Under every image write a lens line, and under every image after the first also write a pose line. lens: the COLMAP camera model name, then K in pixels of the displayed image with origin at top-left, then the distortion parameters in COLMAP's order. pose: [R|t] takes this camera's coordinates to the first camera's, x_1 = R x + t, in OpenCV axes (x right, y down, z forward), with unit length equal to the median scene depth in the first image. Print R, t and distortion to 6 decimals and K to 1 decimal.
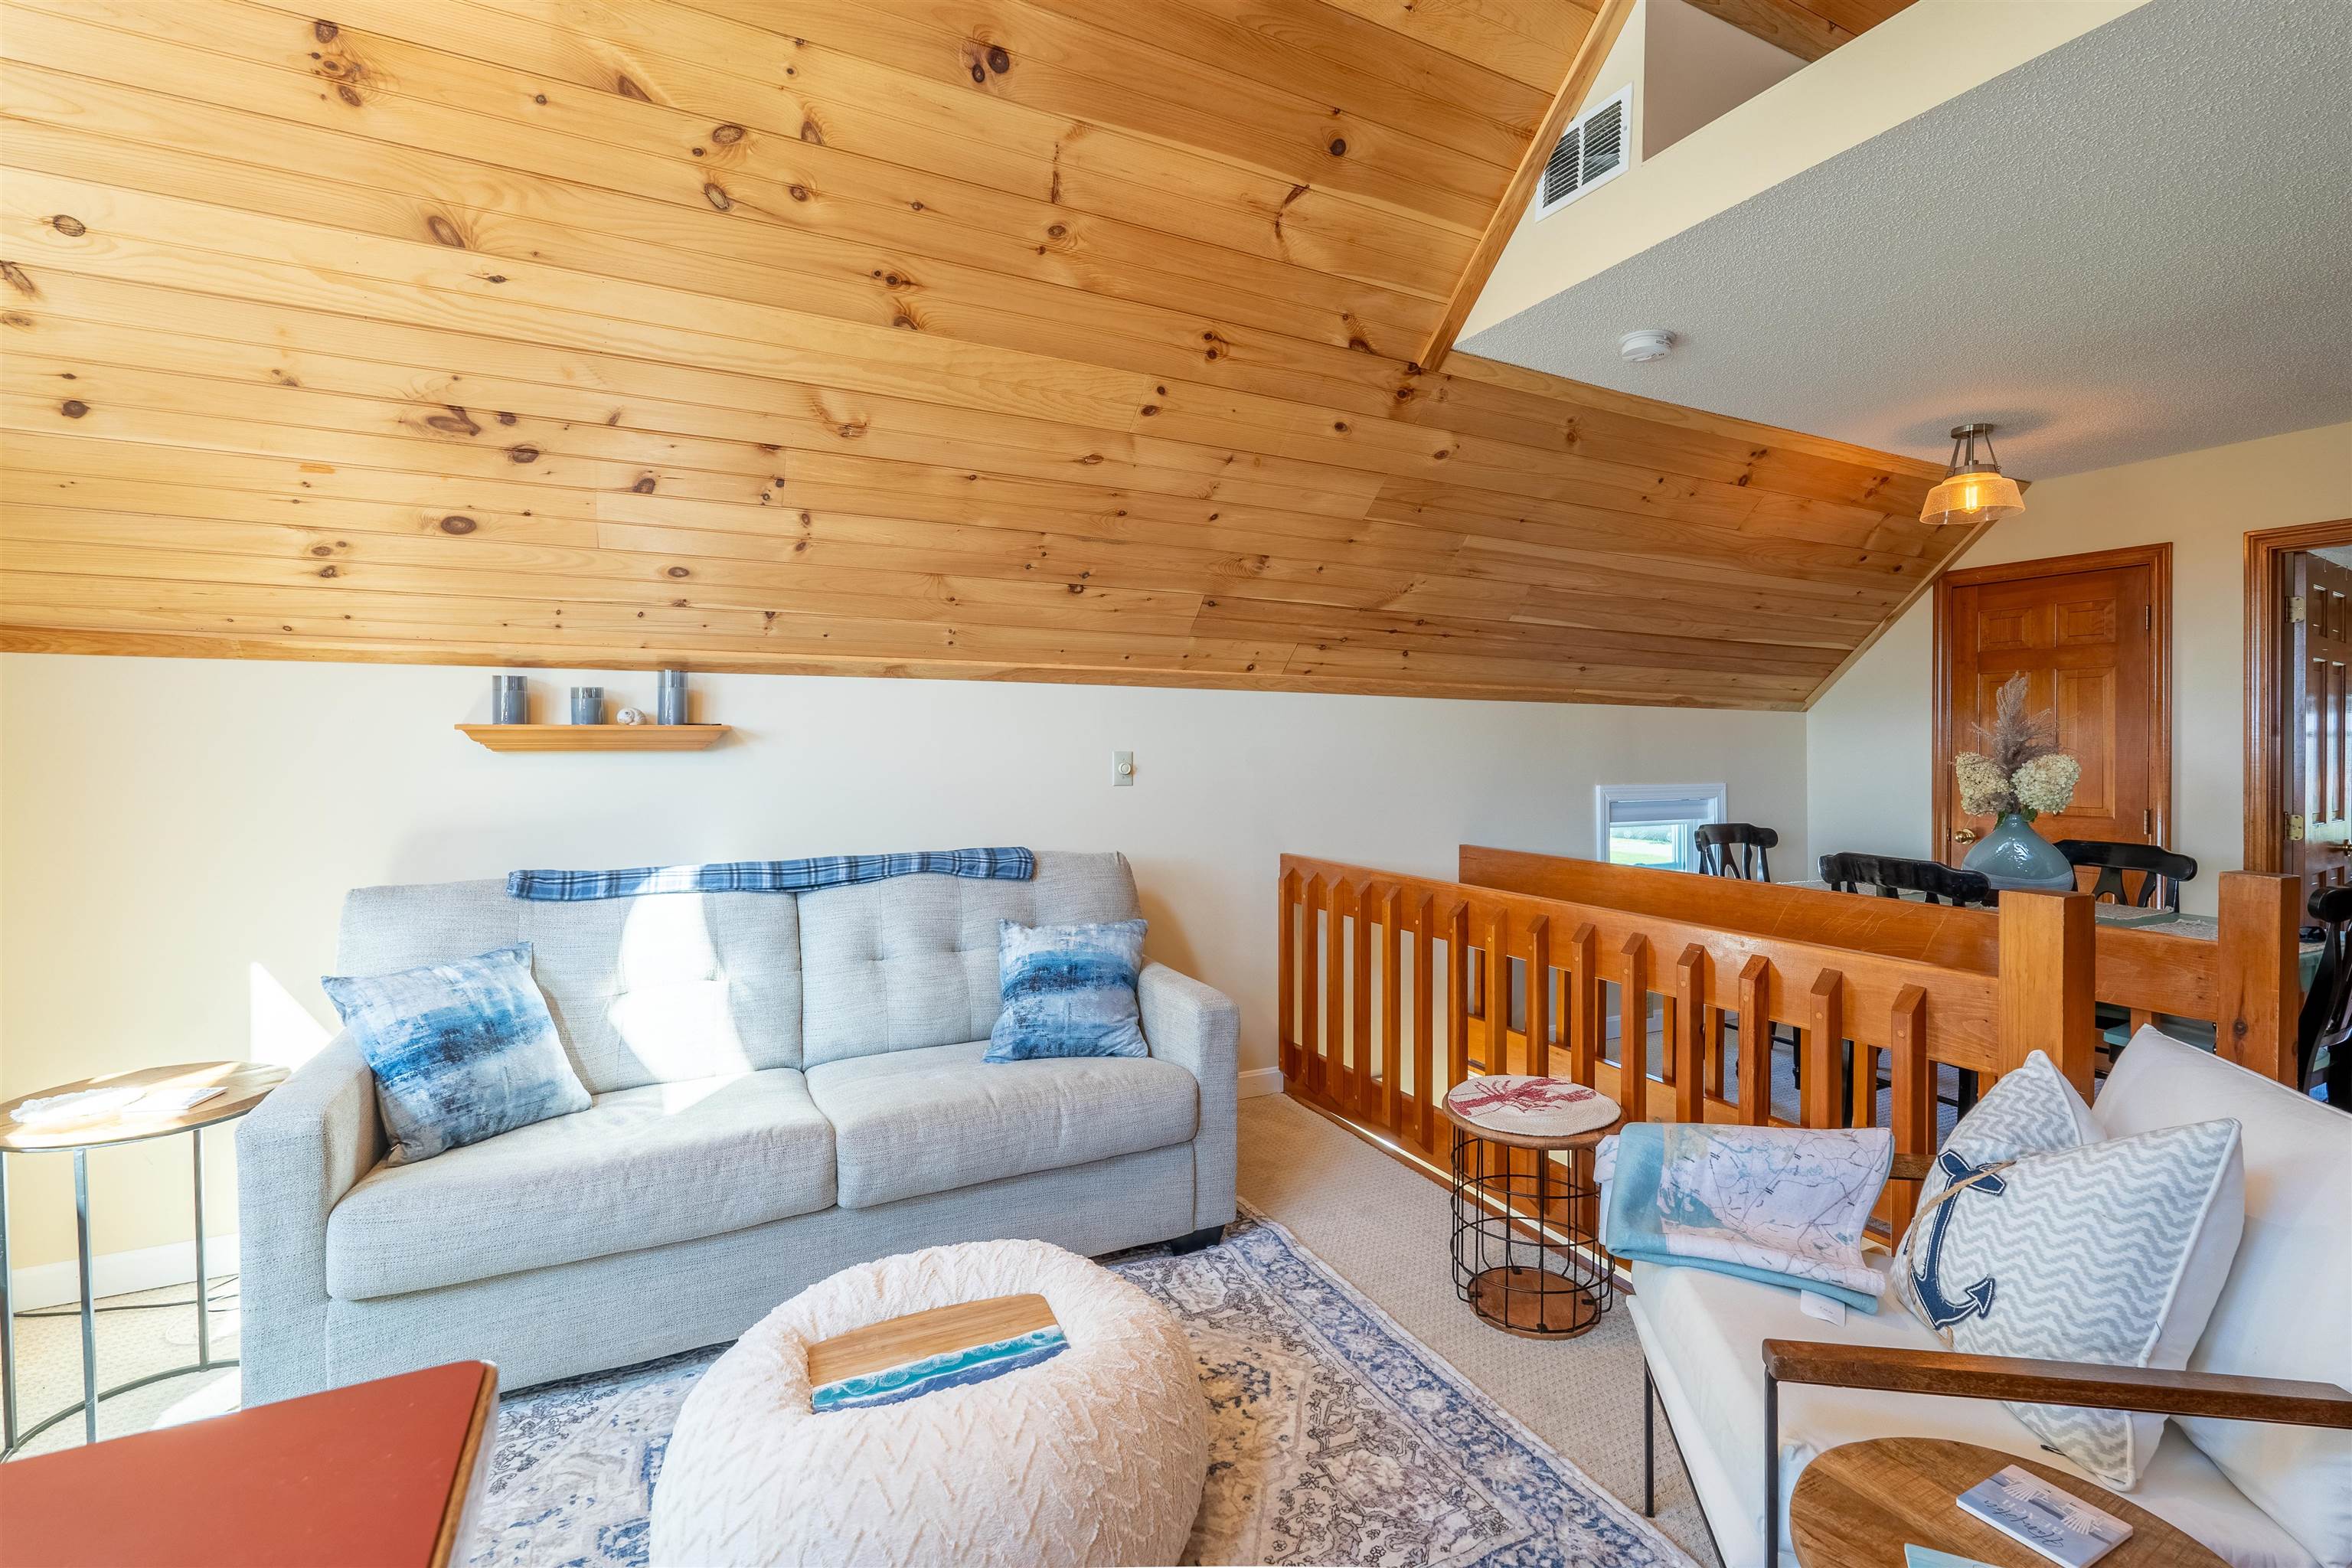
lens RADIAL K [[1087.5, 0, 1250.4], [0, 1087.5, 751.0], [0, 0, 1]] dist [-0.002106, -0.000129]
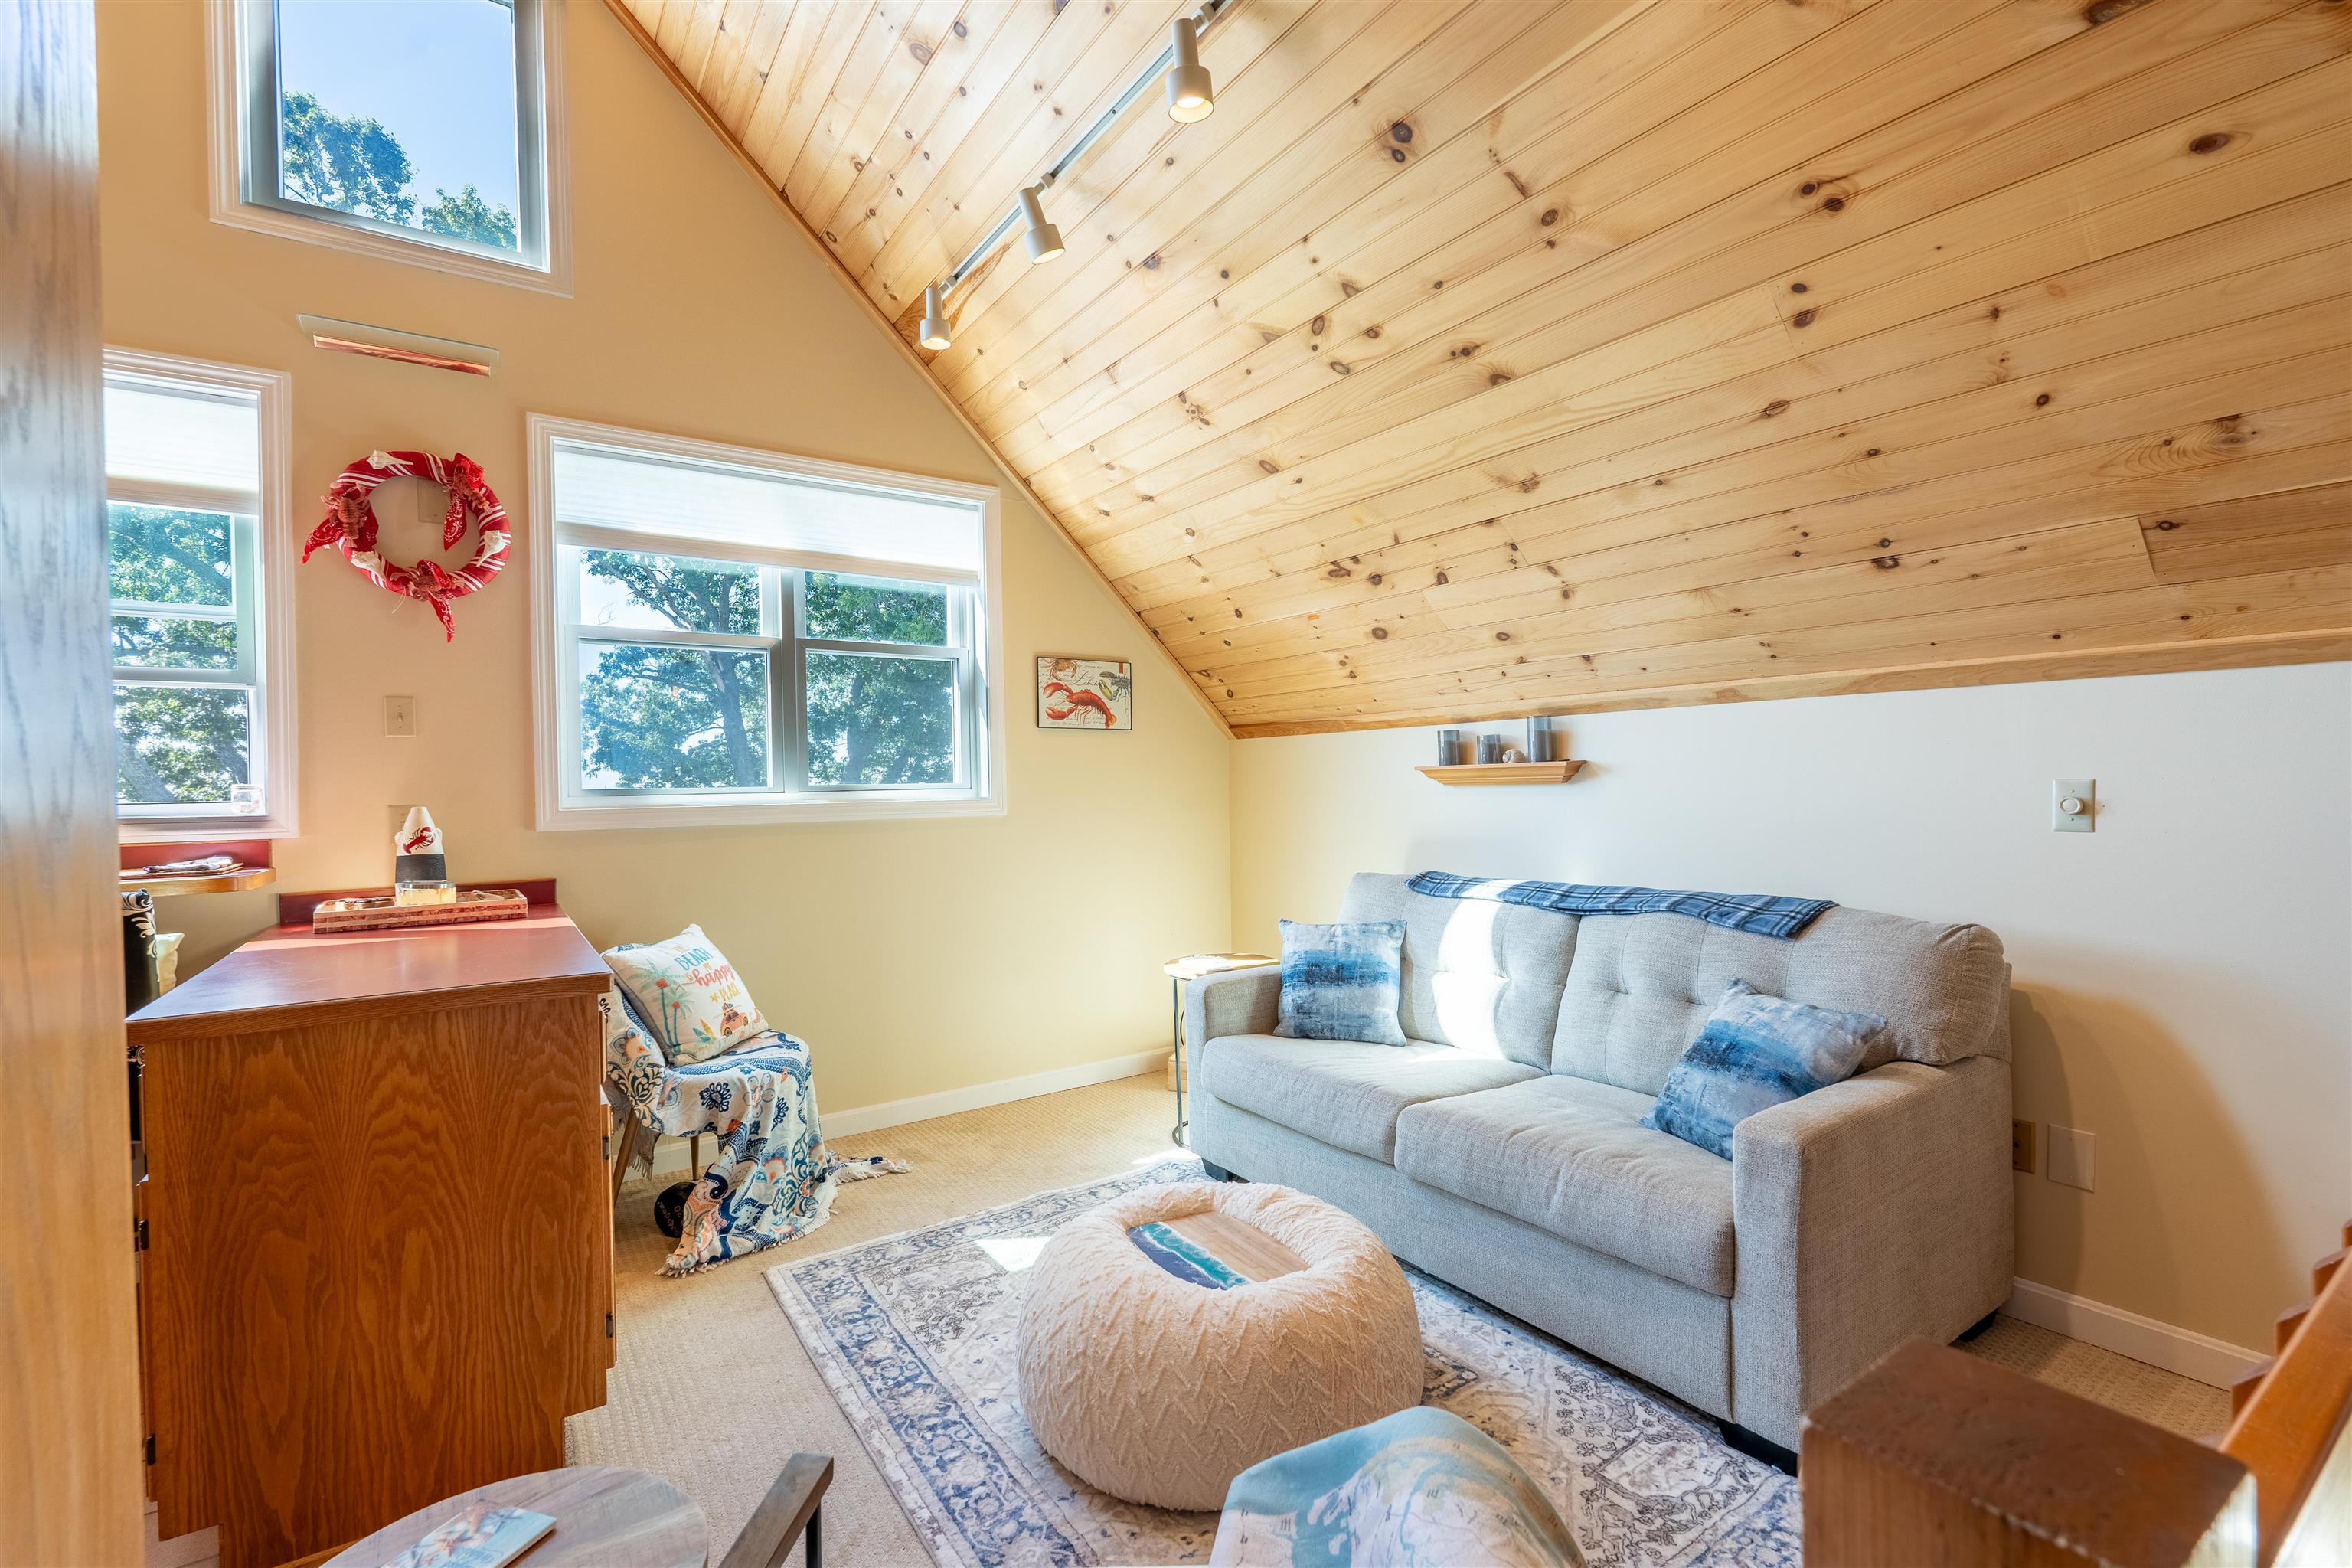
lens RADIAL K [[1035.3, 0, 1180.5], [0, 1035.3, 793.7], [0, 0, 1]] dist [-0.002492, 0.000281]
pose [[0.102912, 0.003976, -0.994682, 0.558804], [0.009853, 0.999939, 0.005016, 0.001017], [0.994642, -0.010317, 0.102867, 0.501884]]
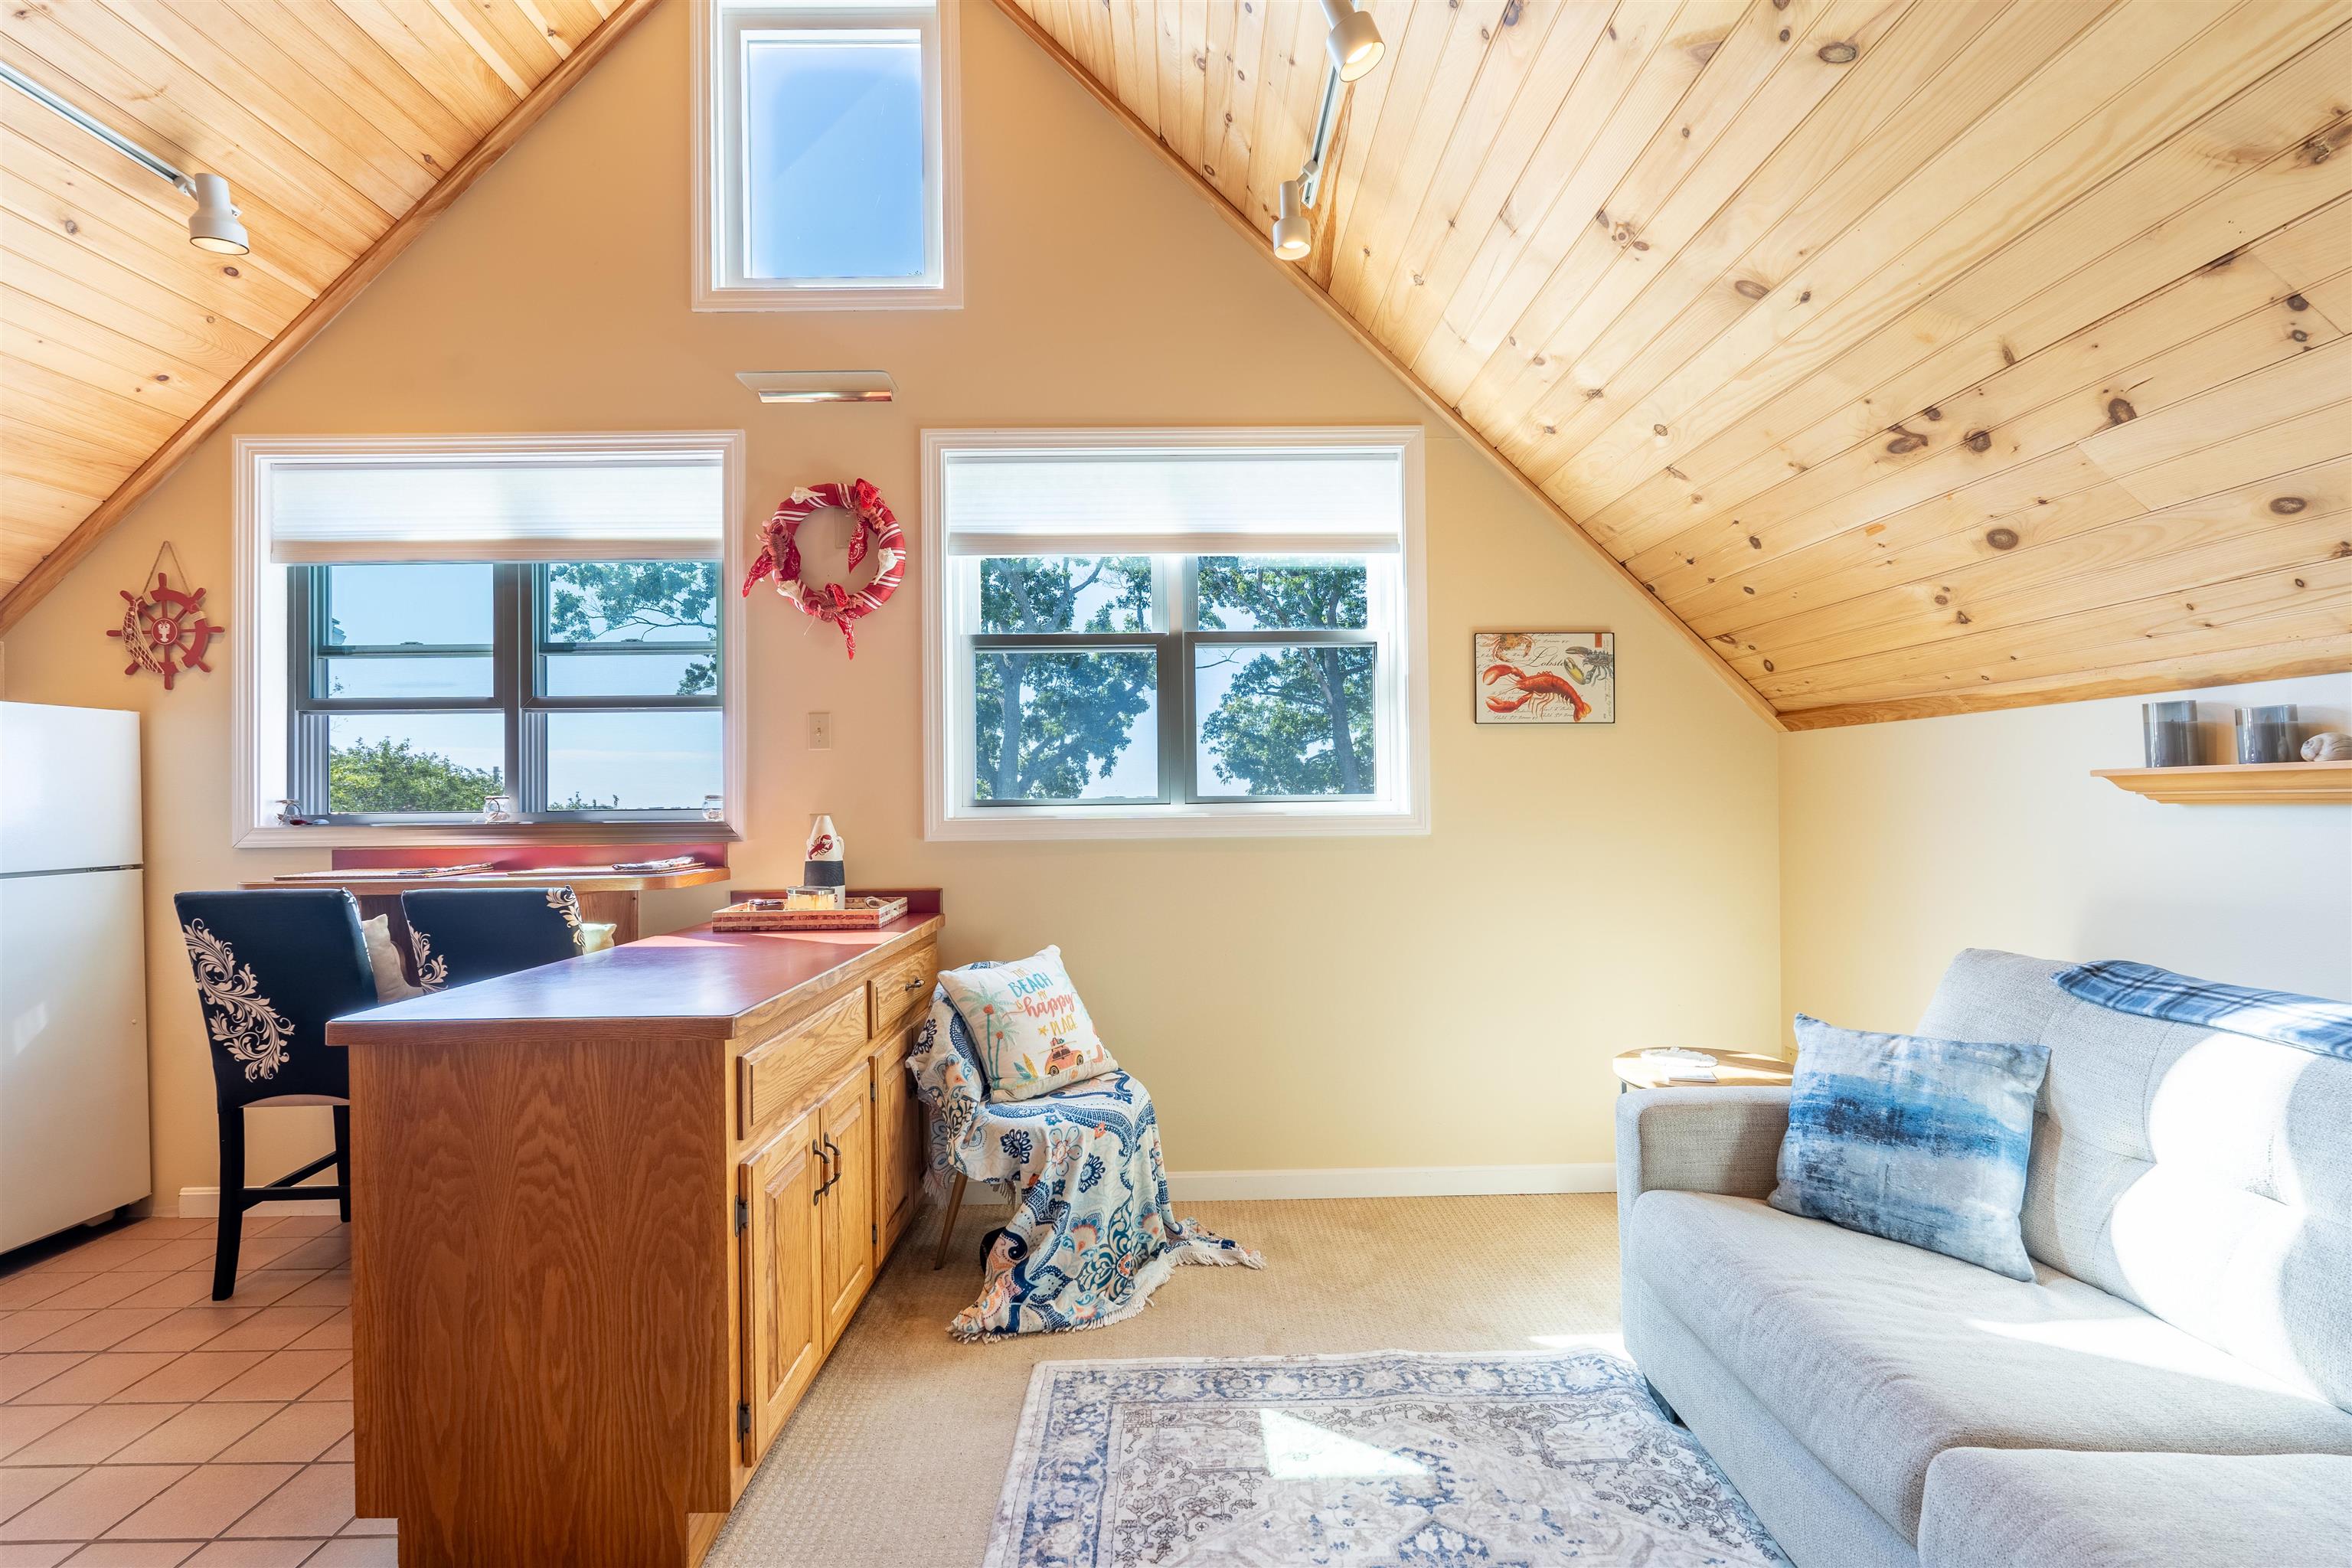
lens RADIAL K [[1033.7, 0, 1179.1], [0, 1033.7, 794.0], [0, 0, 1]] dist [-0.002079, 0.000039]
pose [[-0.468854, -0.002485, -0.883272, 0.250470], [0.003380, 0.999984, -0.004607, -0.004959], [0.883269, -0.005145, -0.468838, 0.696133]]
